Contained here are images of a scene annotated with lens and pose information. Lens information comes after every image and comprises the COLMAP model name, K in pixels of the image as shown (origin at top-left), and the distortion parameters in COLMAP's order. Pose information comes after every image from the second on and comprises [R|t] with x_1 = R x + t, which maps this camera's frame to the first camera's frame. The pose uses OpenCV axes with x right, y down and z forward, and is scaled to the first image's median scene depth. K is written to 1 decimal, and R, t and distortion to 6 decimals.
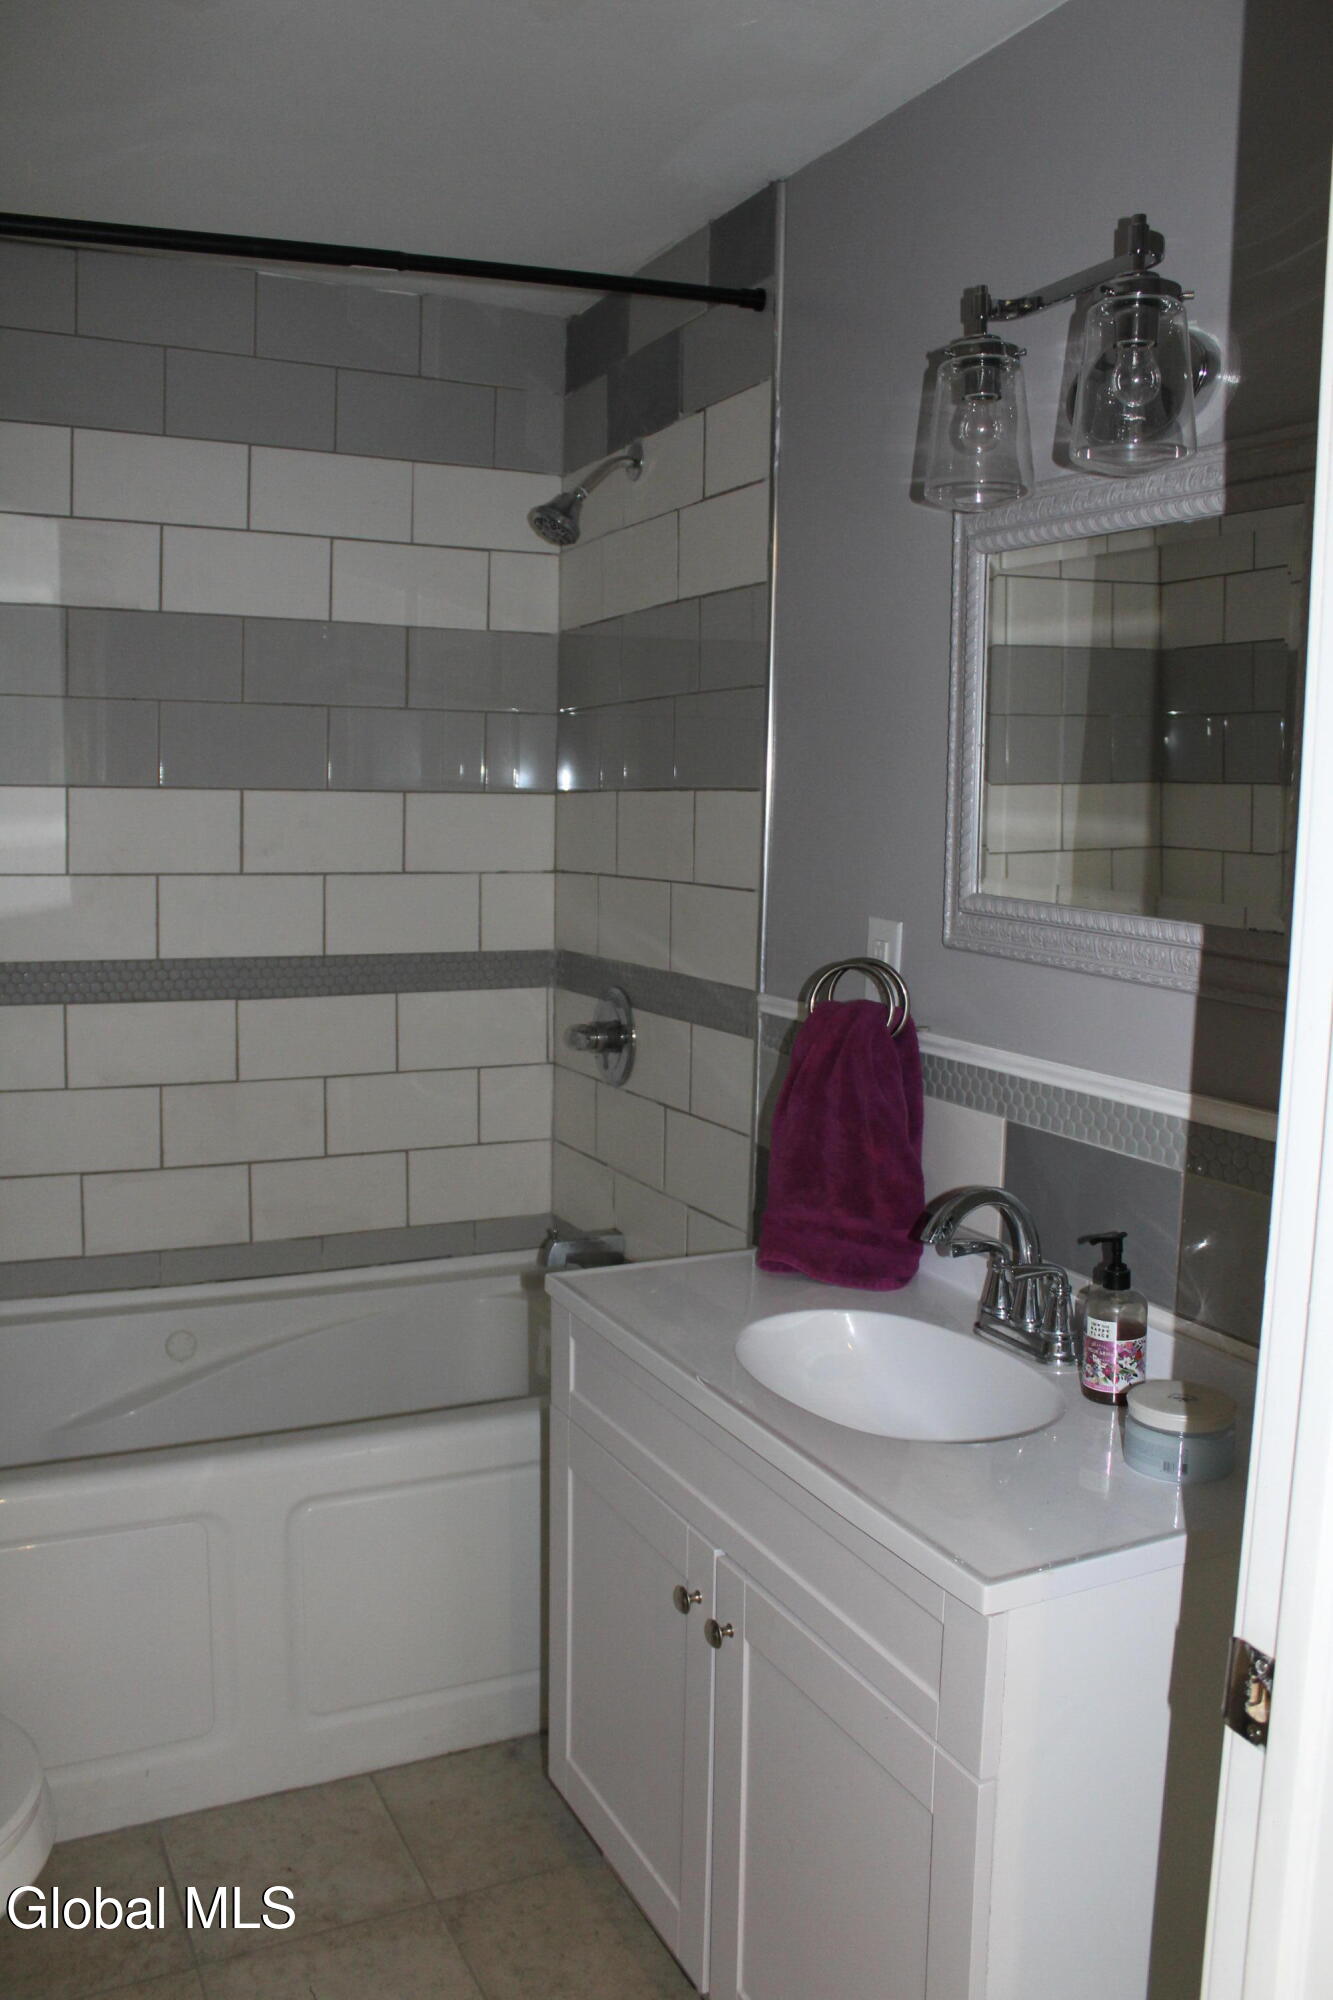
lens RADIAL K [[1675.3, 0, 663.7], [0, 1675.3, 990.6], [0, 0, 1]] dist [-0.159913, 0.137521]
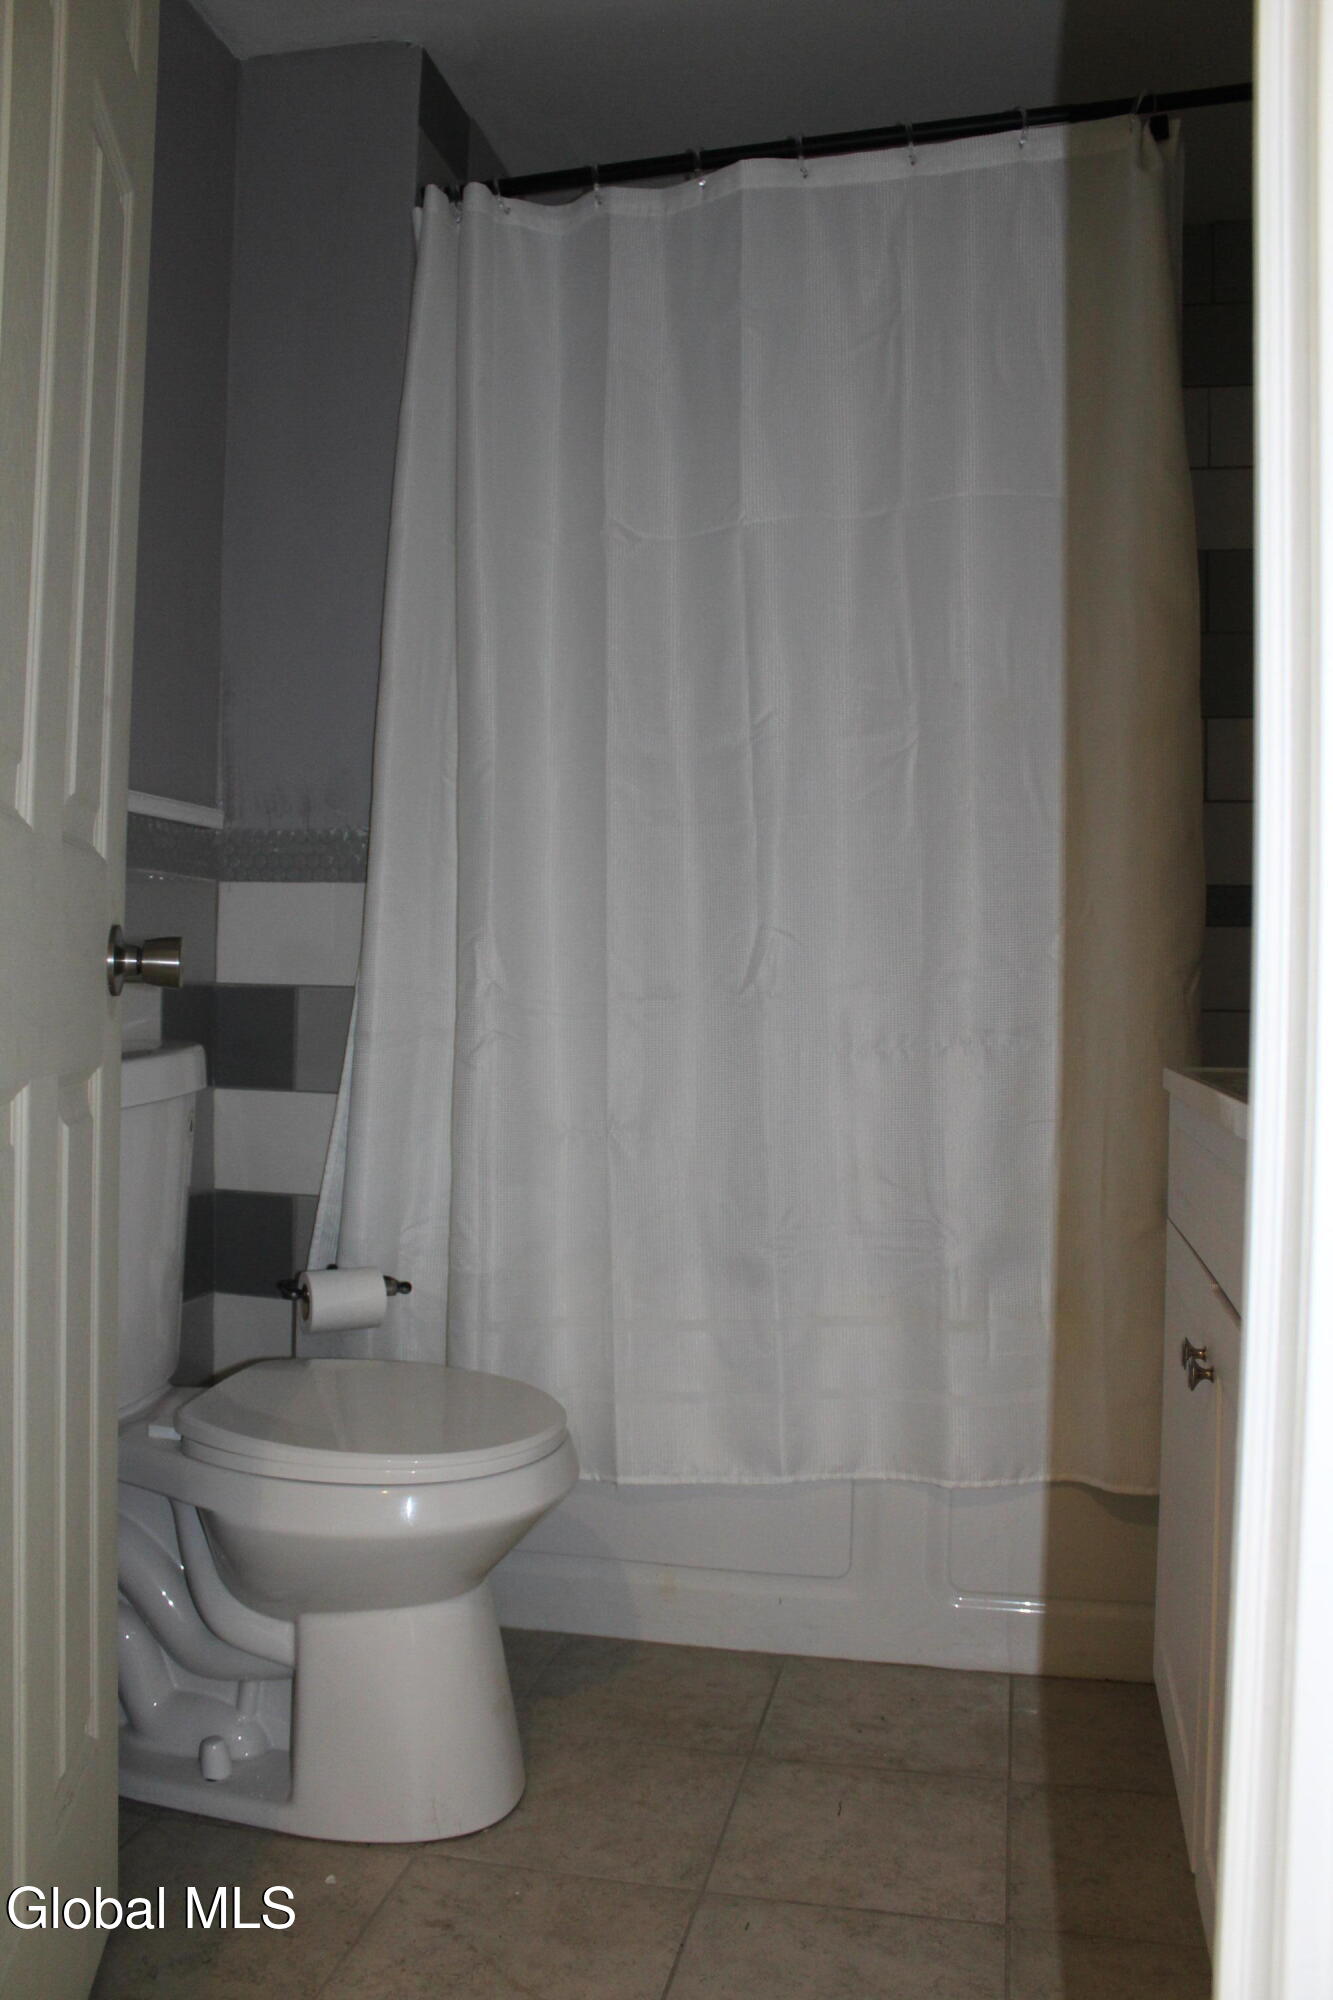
lens RADIAL K [[1675.3, 0, 669.8], [0, 1675.3, 987.0], [0, 0, 1]] dist [-0.159913, 0.137521]
pose [[0.791324, -0.012531, -0.611269, 0.205358], [-0.072555, 0.990801, -0.114237, 0.191481], [0.607077, 0.134749, 0.783135, 0.096038]]
